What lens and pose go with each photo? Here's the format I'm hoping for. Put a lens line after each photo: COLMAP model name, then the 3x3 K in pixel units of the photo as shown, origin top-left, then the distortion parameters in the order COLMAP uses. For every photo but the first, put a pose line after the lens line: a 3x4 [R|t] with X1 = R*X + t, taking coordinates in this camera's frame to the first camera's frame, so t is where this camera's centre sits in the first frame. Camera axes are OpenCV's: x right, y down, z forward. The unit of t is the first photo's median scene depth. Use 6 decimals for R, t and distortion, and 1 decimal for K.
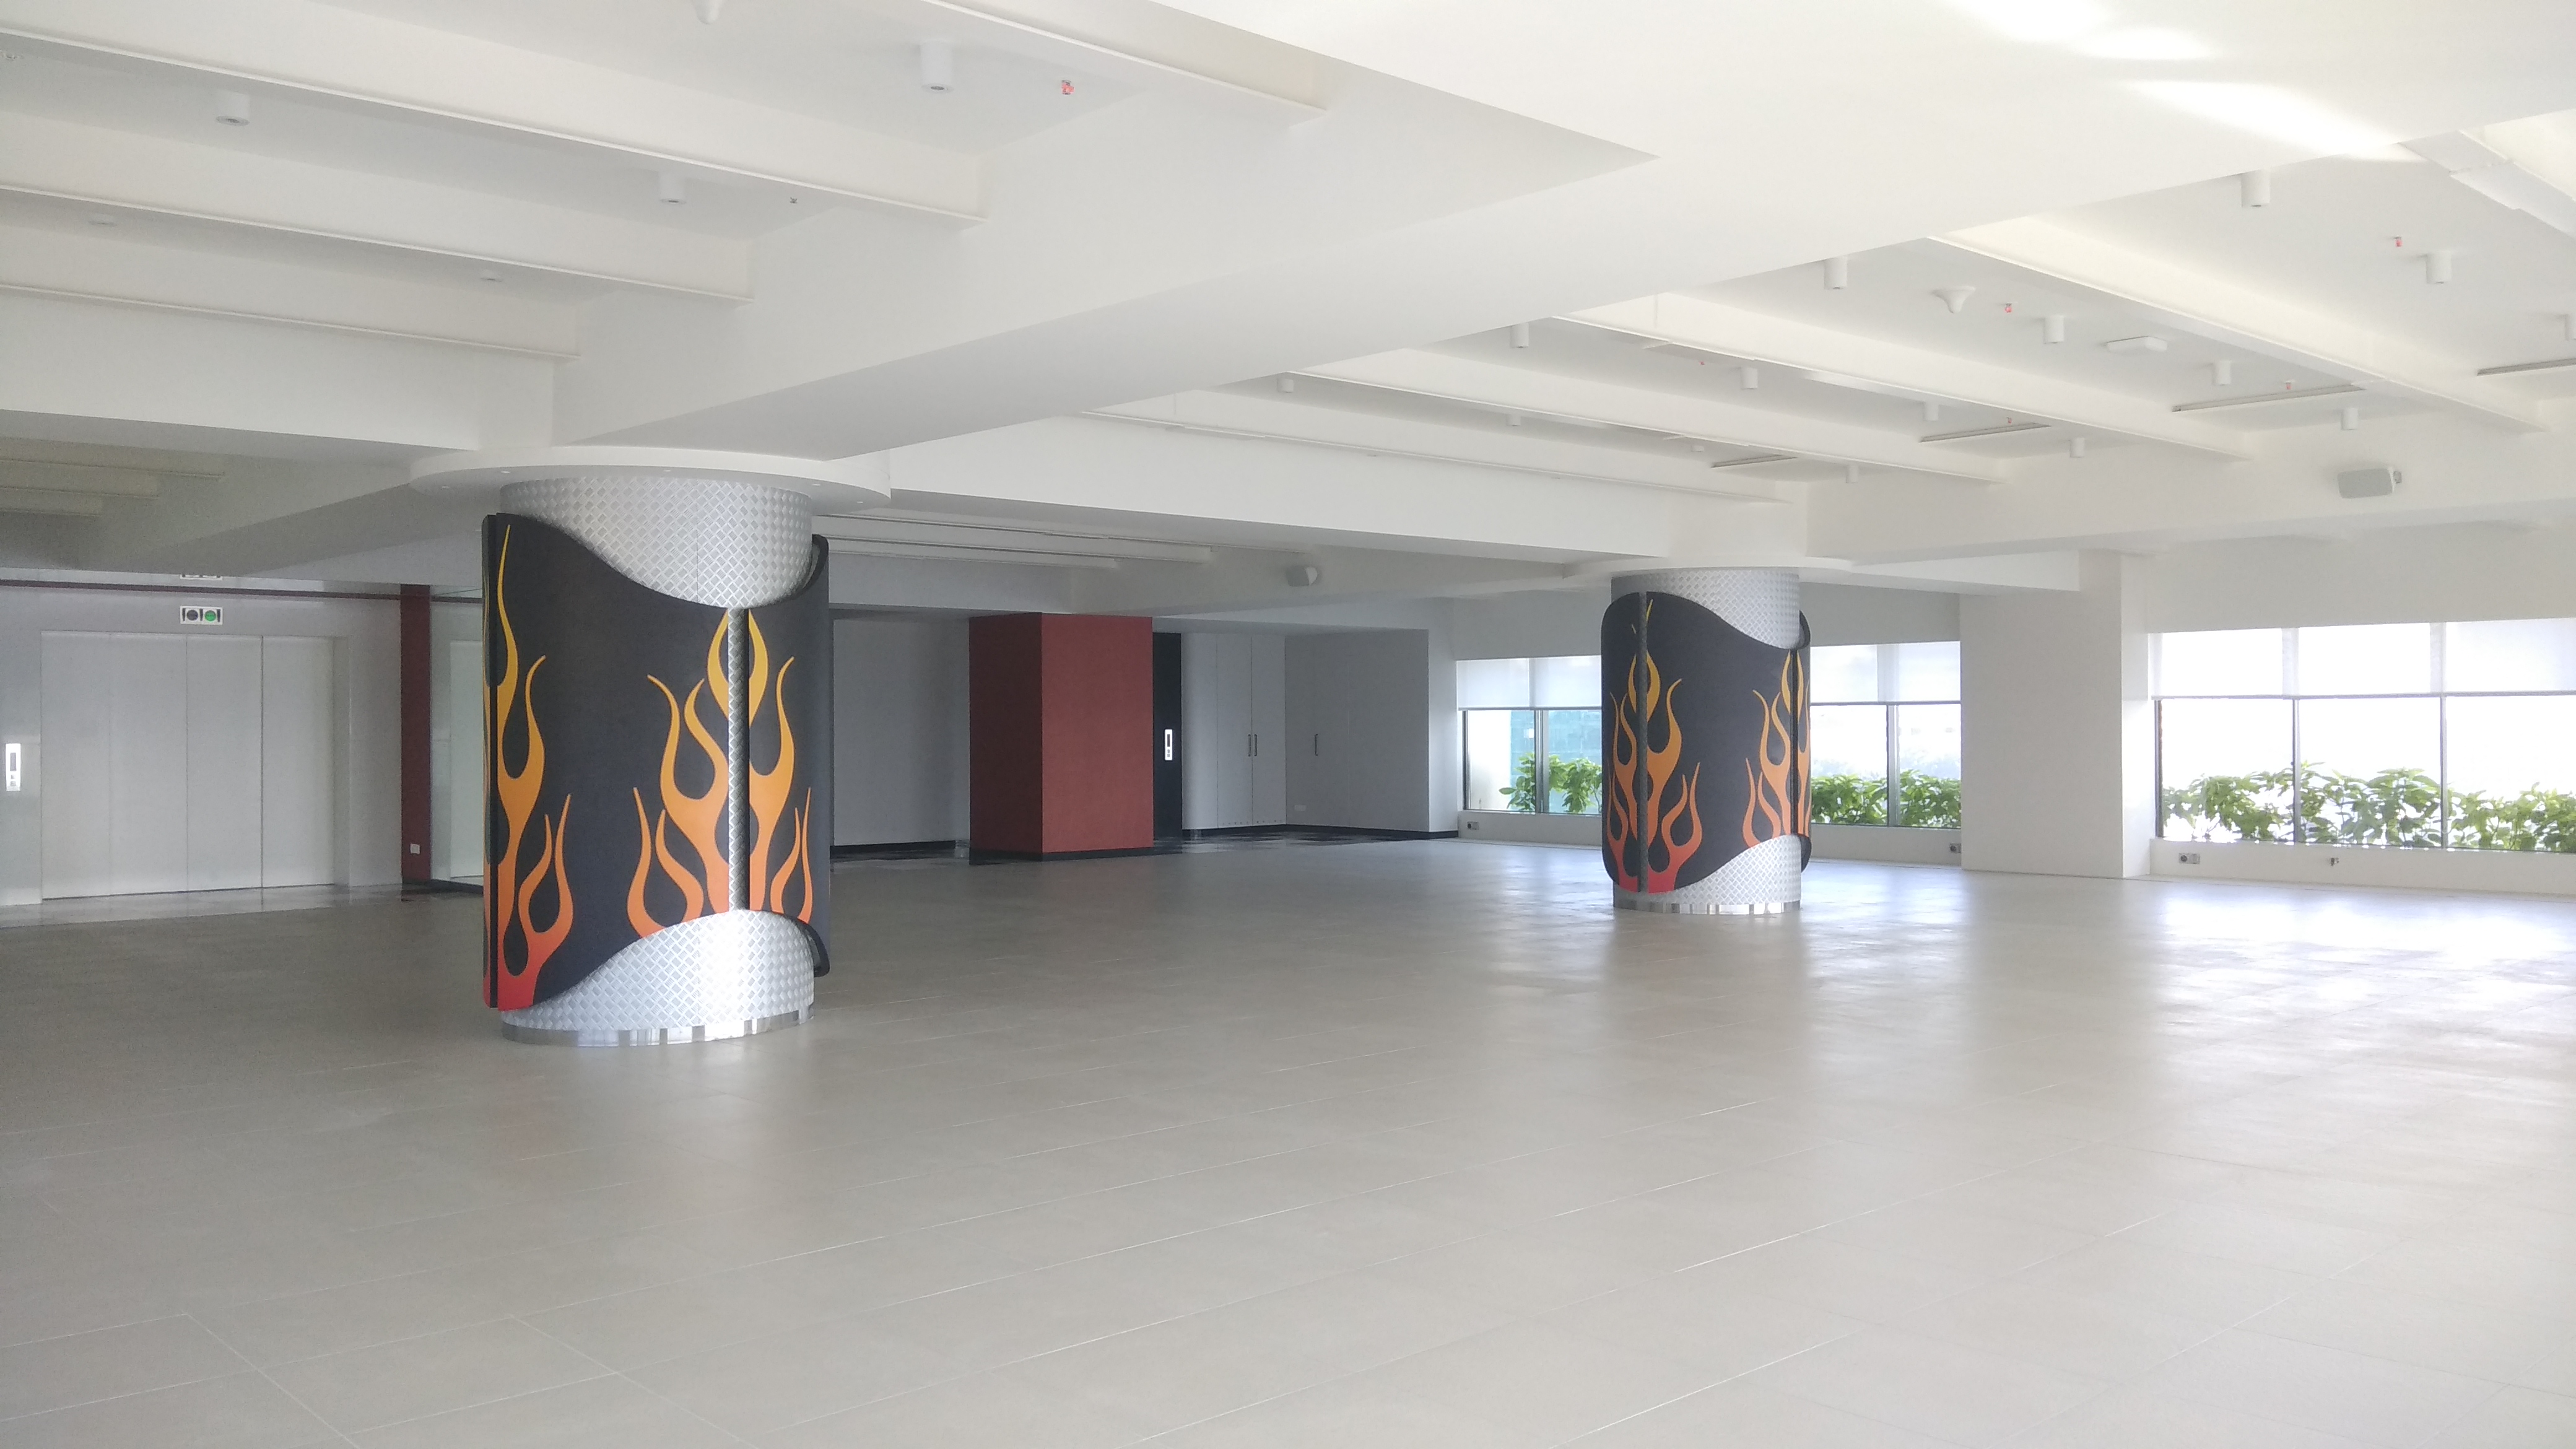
lens RADIAL K [[2100.4, 0, 1214.8], [0, 2100.4, 710.7], [0, 0, 1]] dist [0.053652, -0.007420]
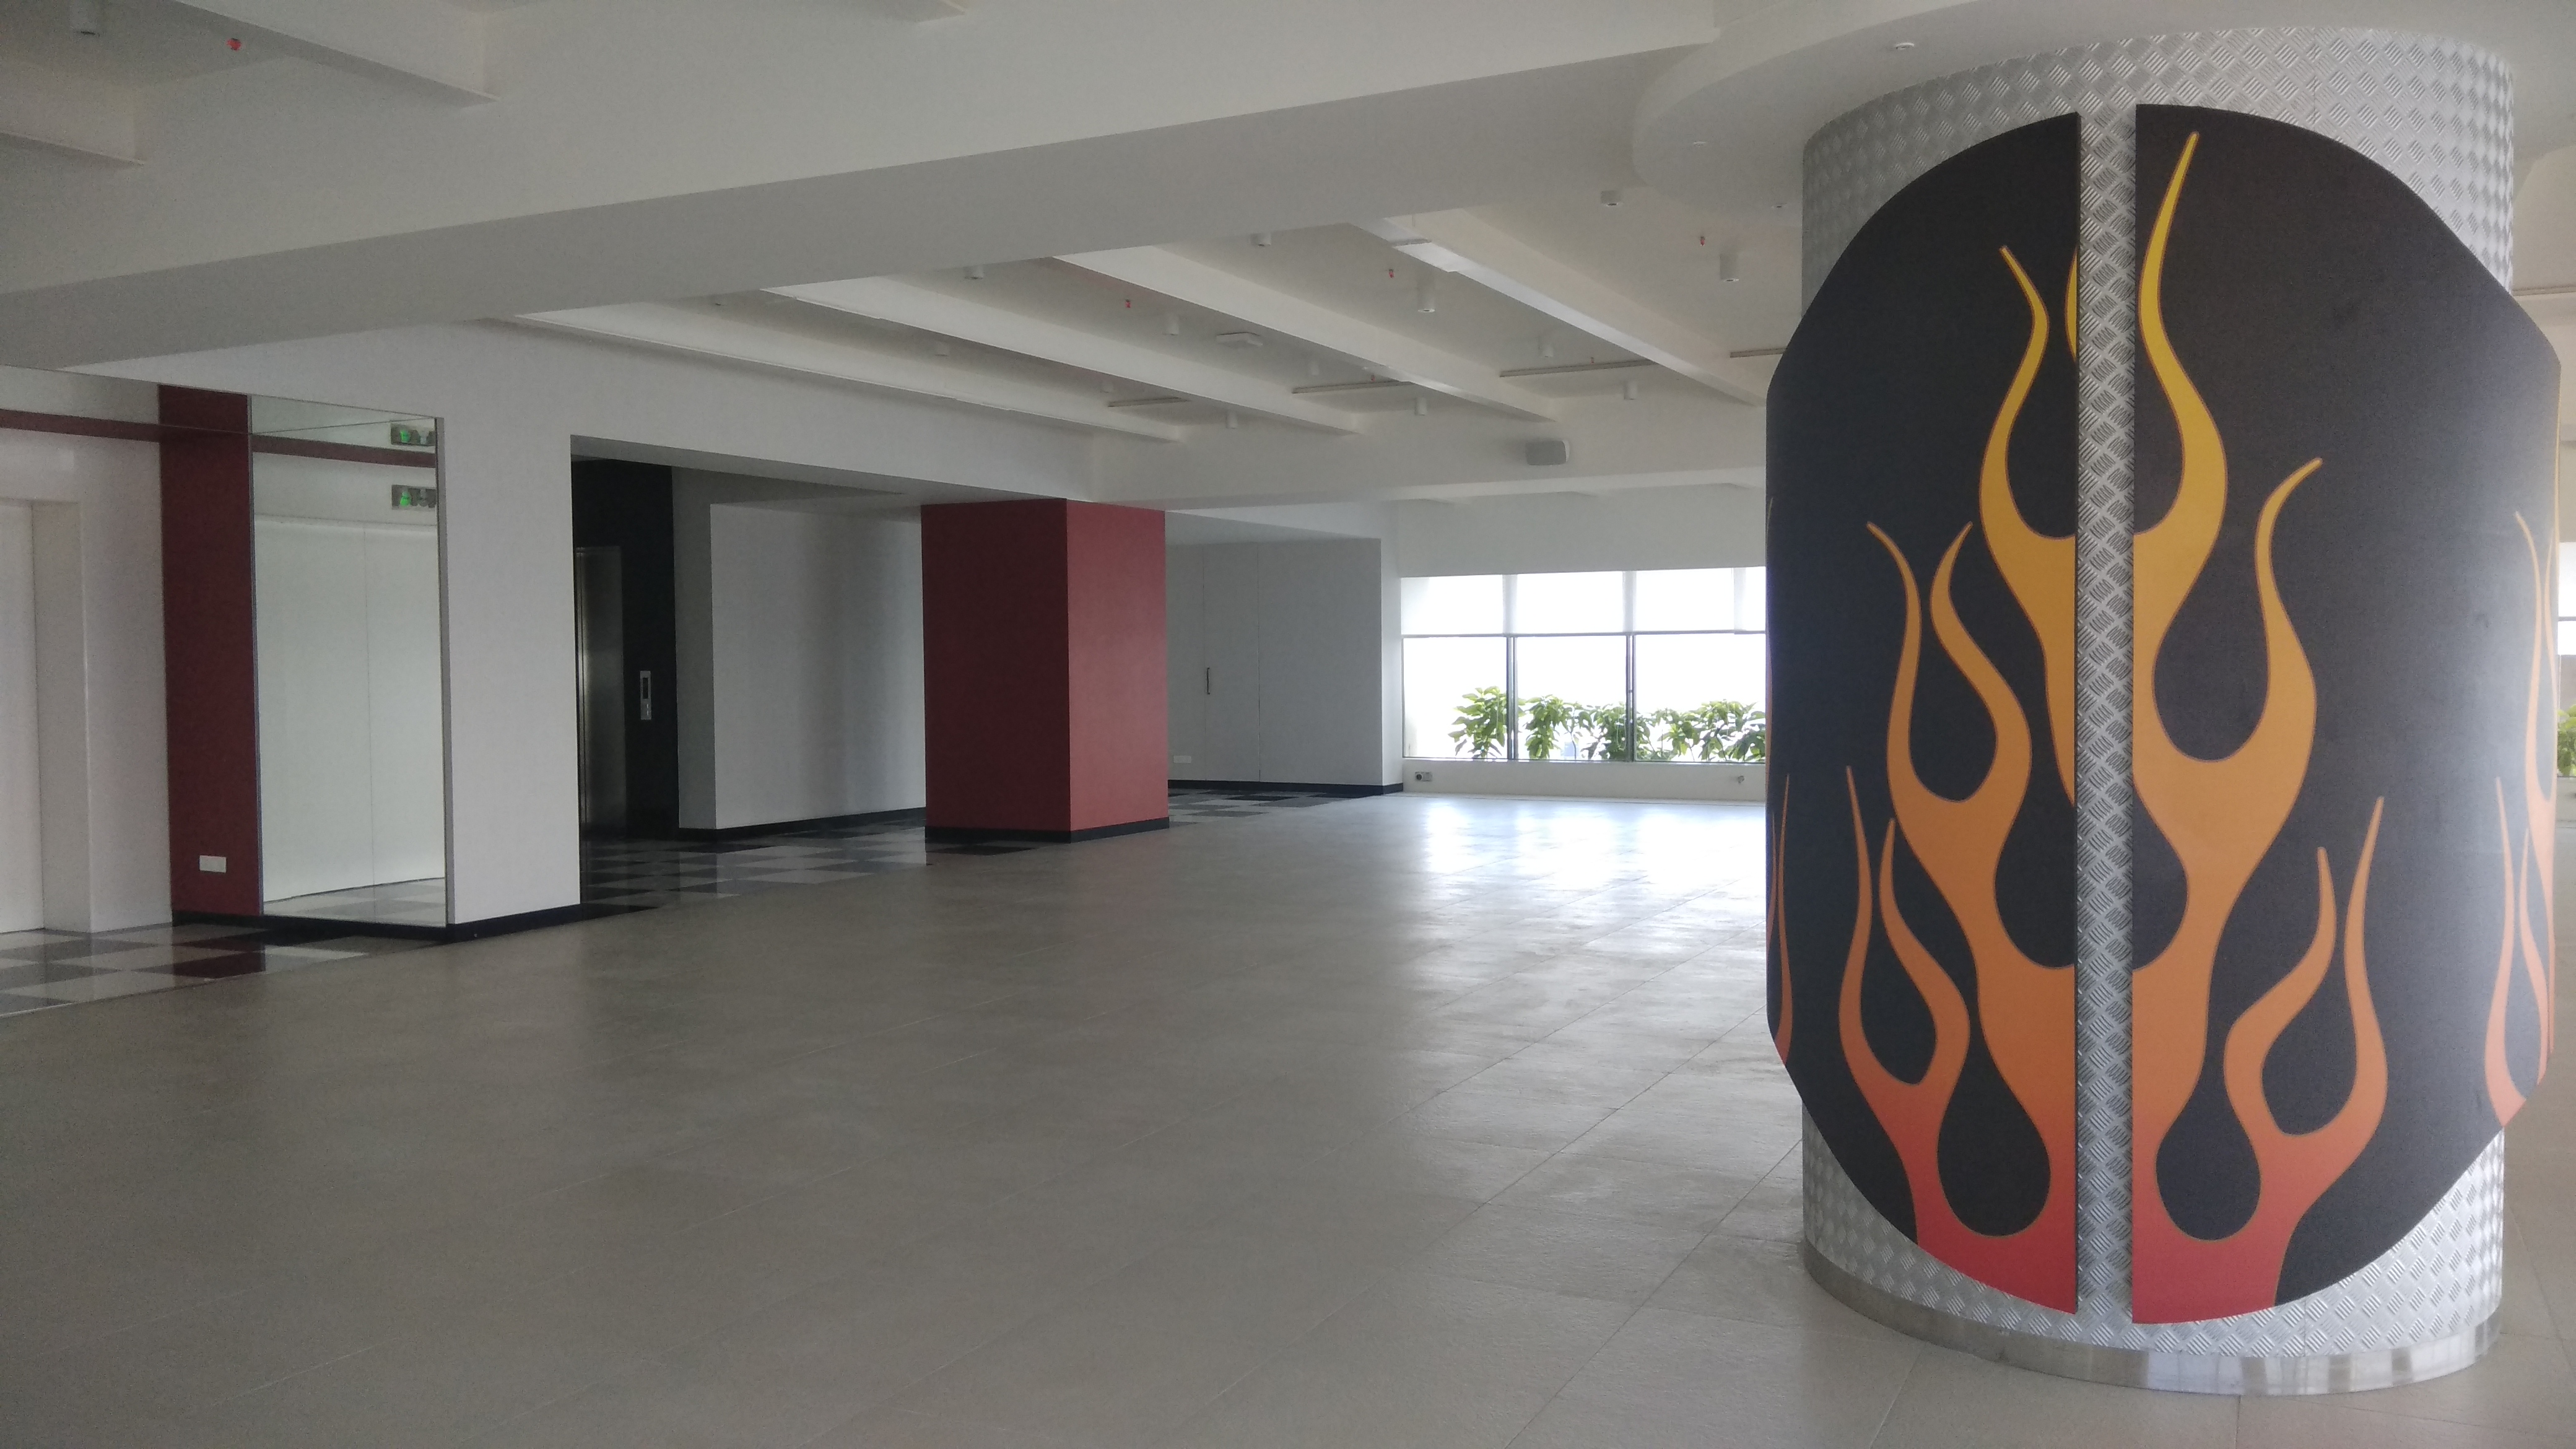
lens RADIAL K [[2038.4, 0, 1288.0], [0, 2038.4, 724.5], [0, 0, 1]] dist [-0.011132, -0.004002]
pose [[0.928017, -0.015151, 0.372230, -0.274044], [0.001796, 0.999343, 0.036199, 0.005444], [-0.372533, -0.032925, 0.927435, 0.320432]]
